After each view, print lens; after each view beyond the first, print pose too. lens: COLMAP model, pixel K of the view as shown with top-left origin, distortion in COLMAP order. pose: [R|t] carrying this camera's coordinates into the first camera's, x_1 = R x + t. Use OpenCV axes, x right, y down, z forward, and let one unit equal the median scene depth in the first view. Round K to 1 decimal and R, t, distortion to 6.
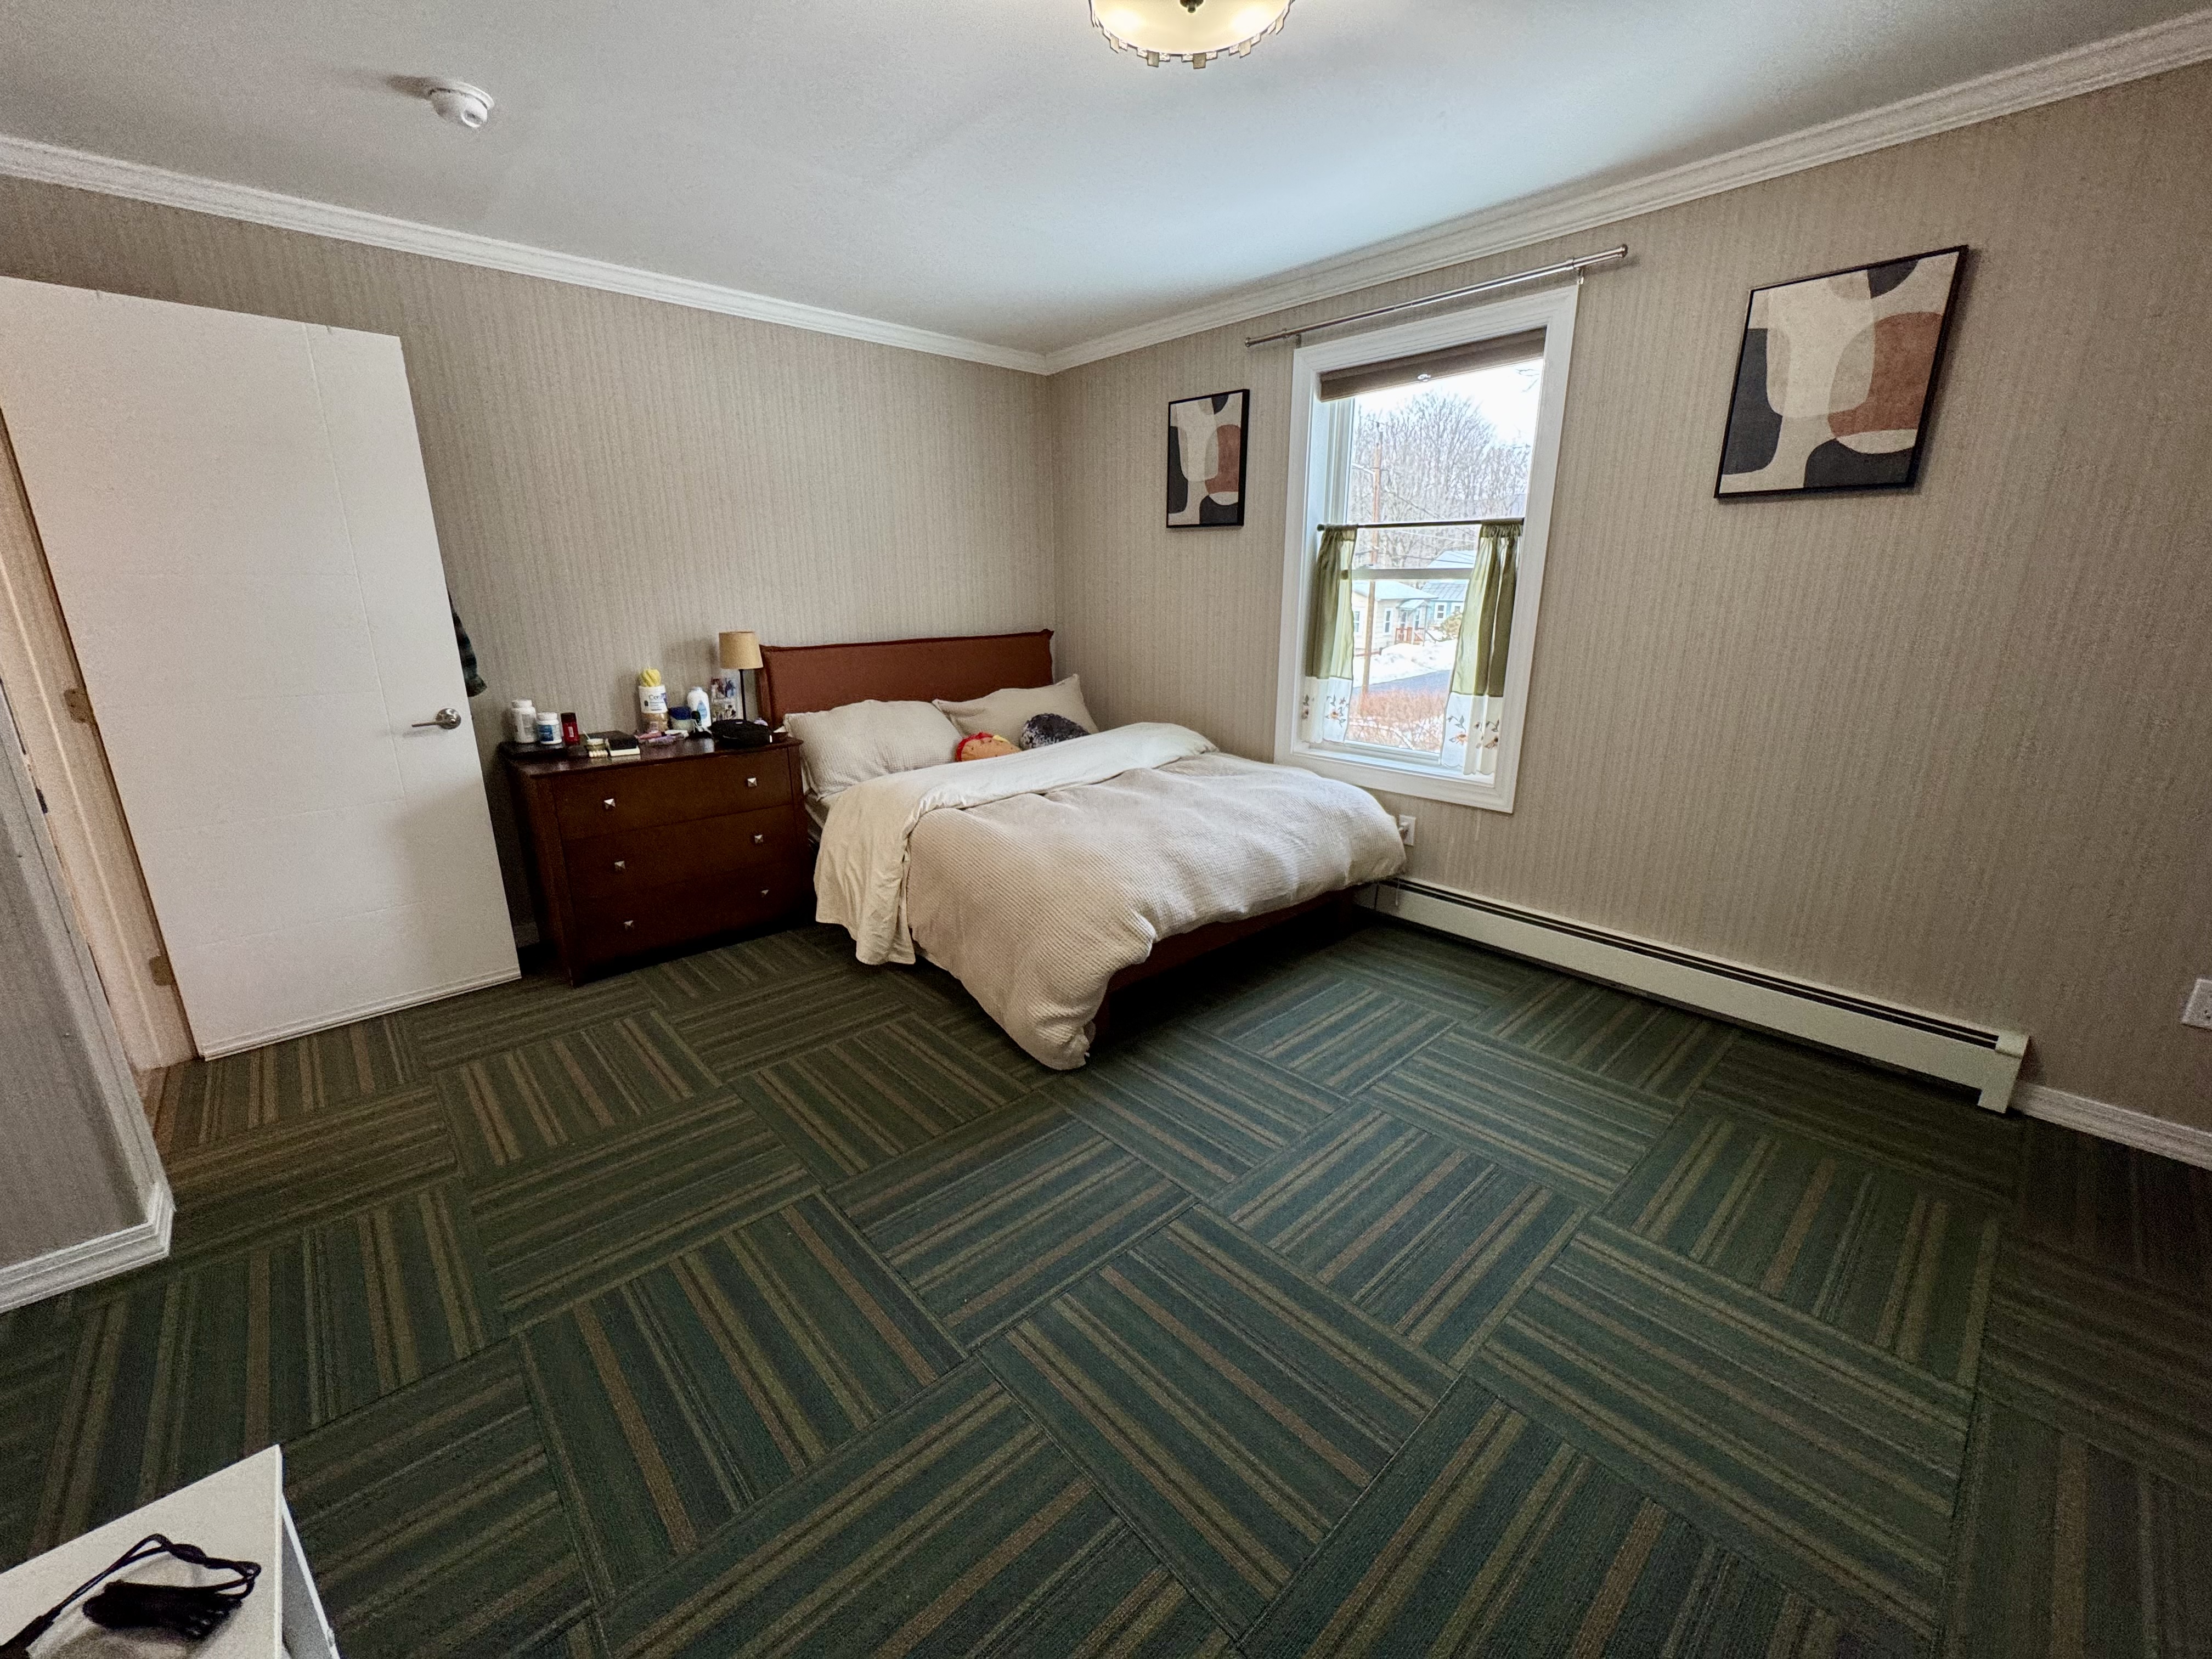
lens RADIAL K [[877.6, 0, 1108.1], [0, 877.6, 841.7], [0, 0, 1]] dist [-0.004036, 0.000733]
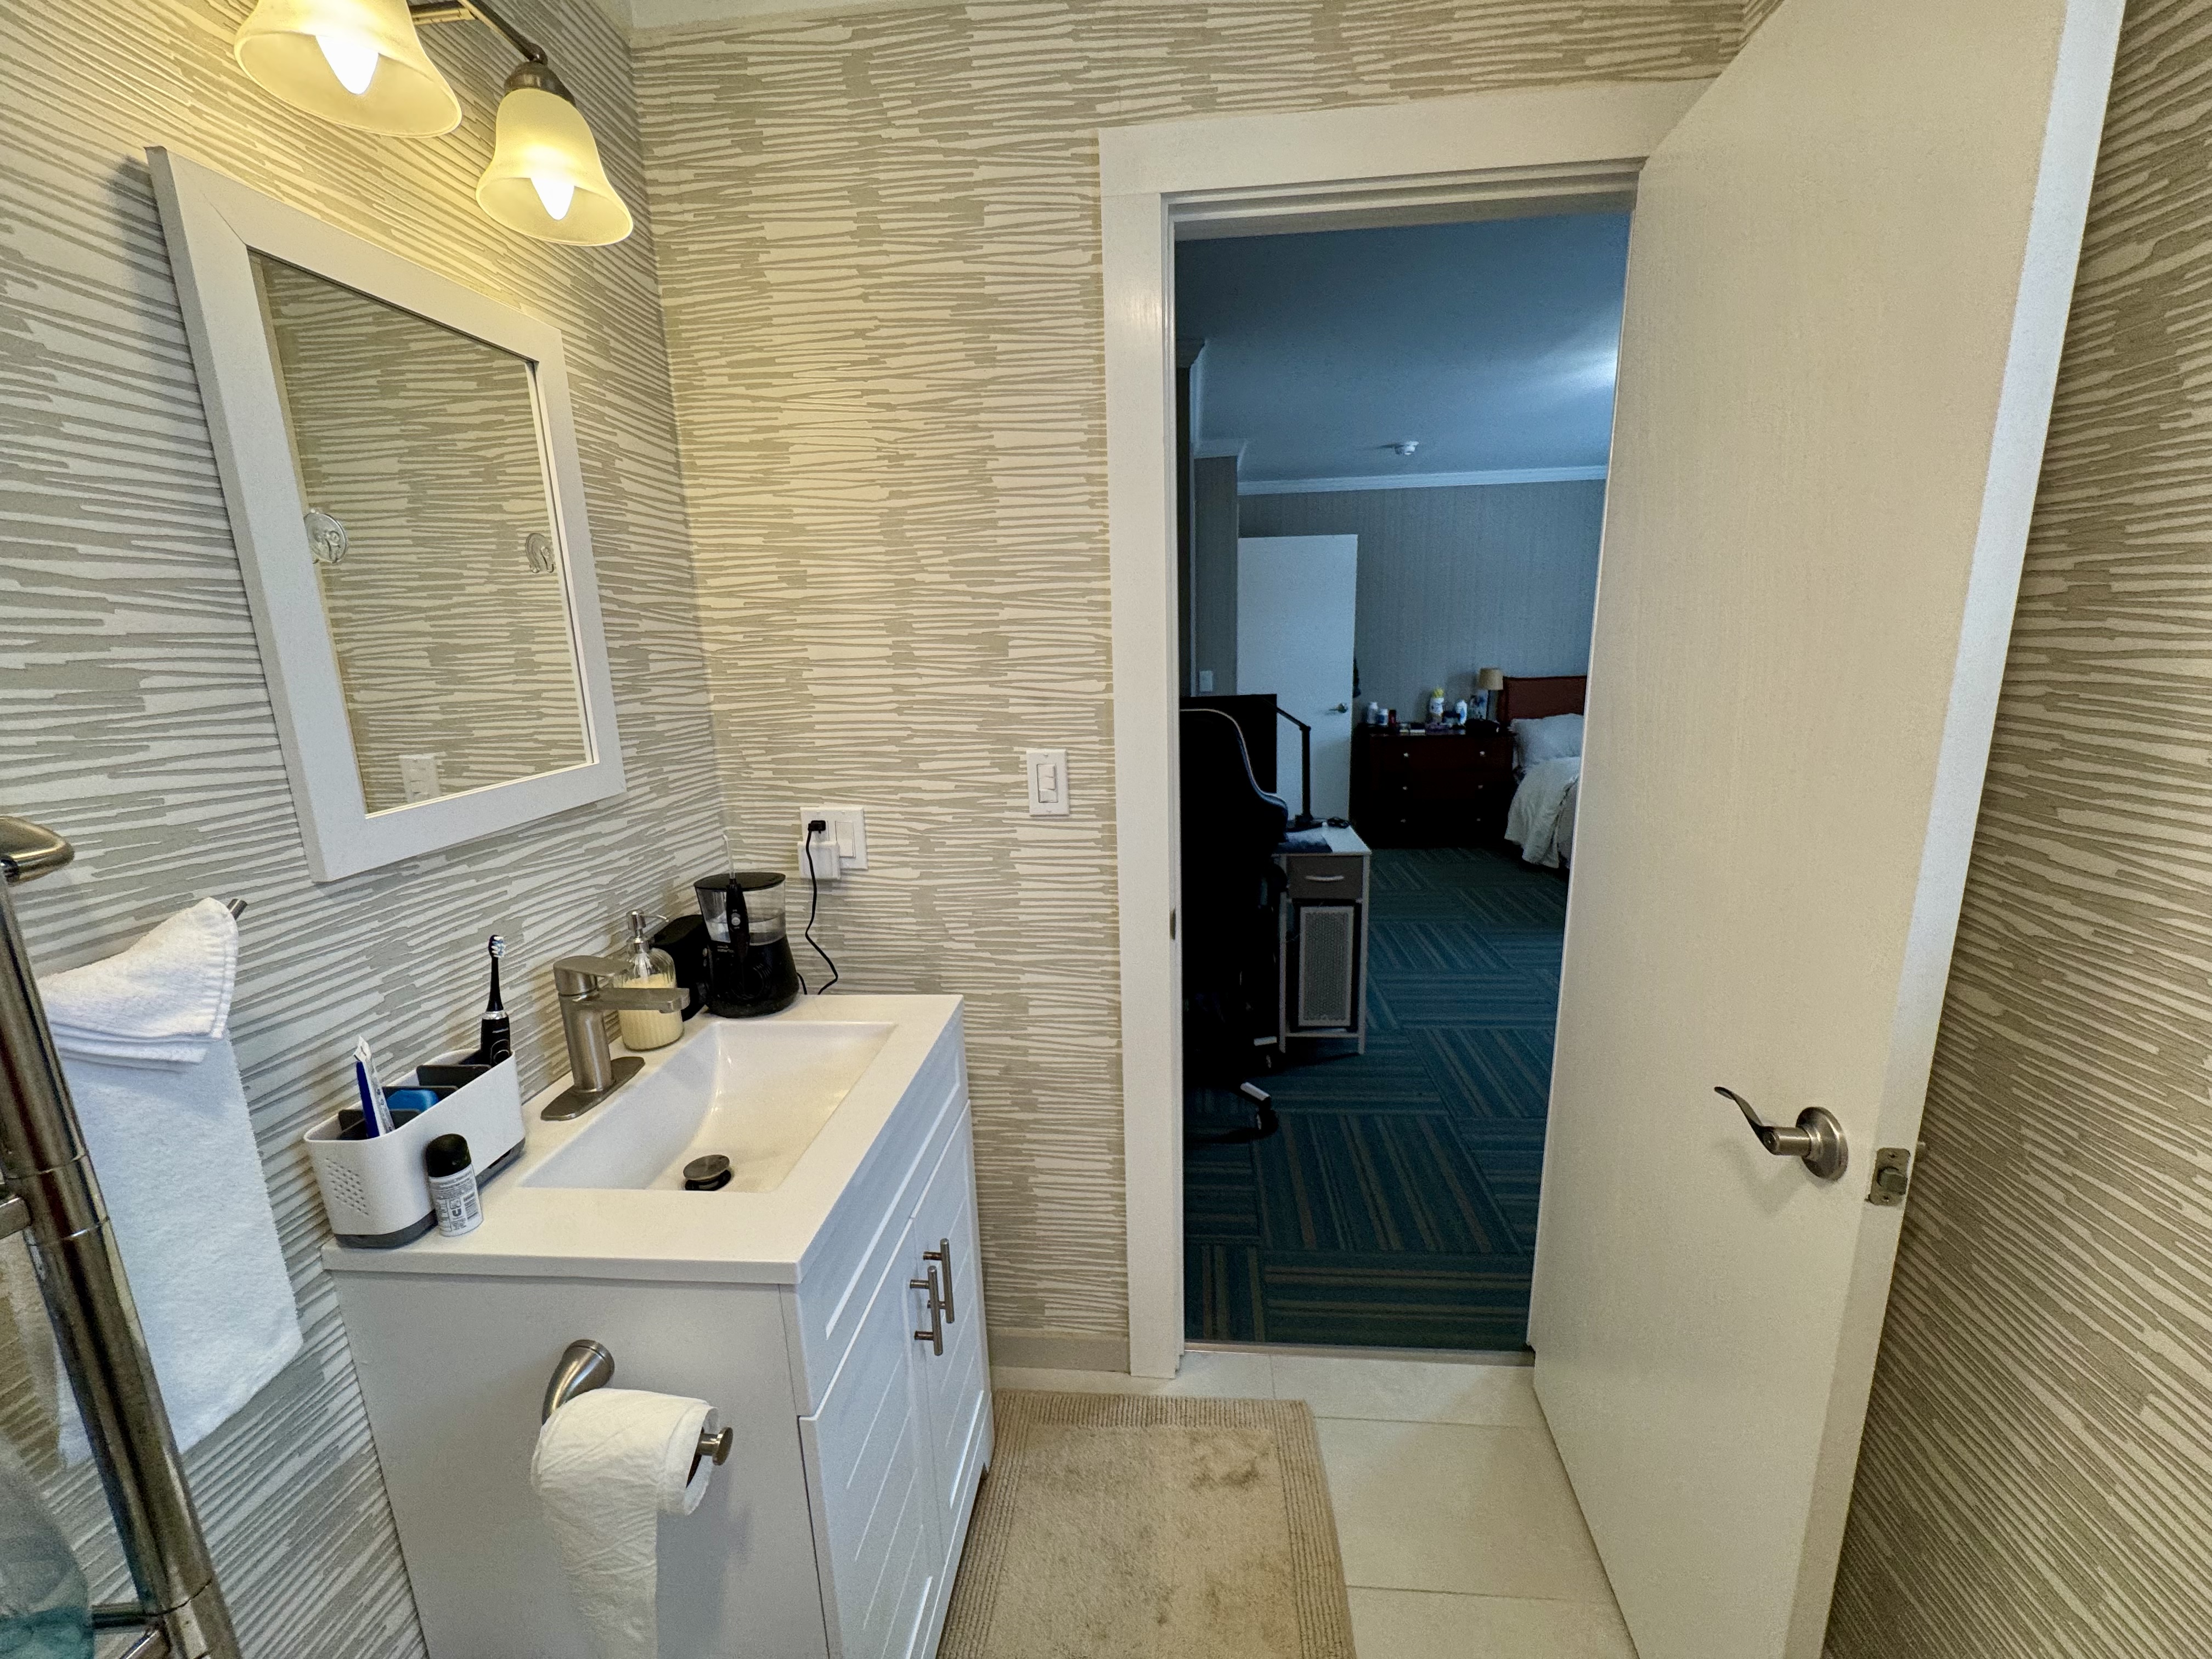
lens RADIAL K [[877.6, 0, 1107.2], [0, 877.6, 838.6], [0, 0, 1]] dist [-0.004036, 0.000733]
pose [[0.676886, 0.143930, -0.721879, 0.354522], [-0.180879, 0.983151, 0.026418, 0.178900], [0.713518, 0.112691, 0.691515, -0.683240]]
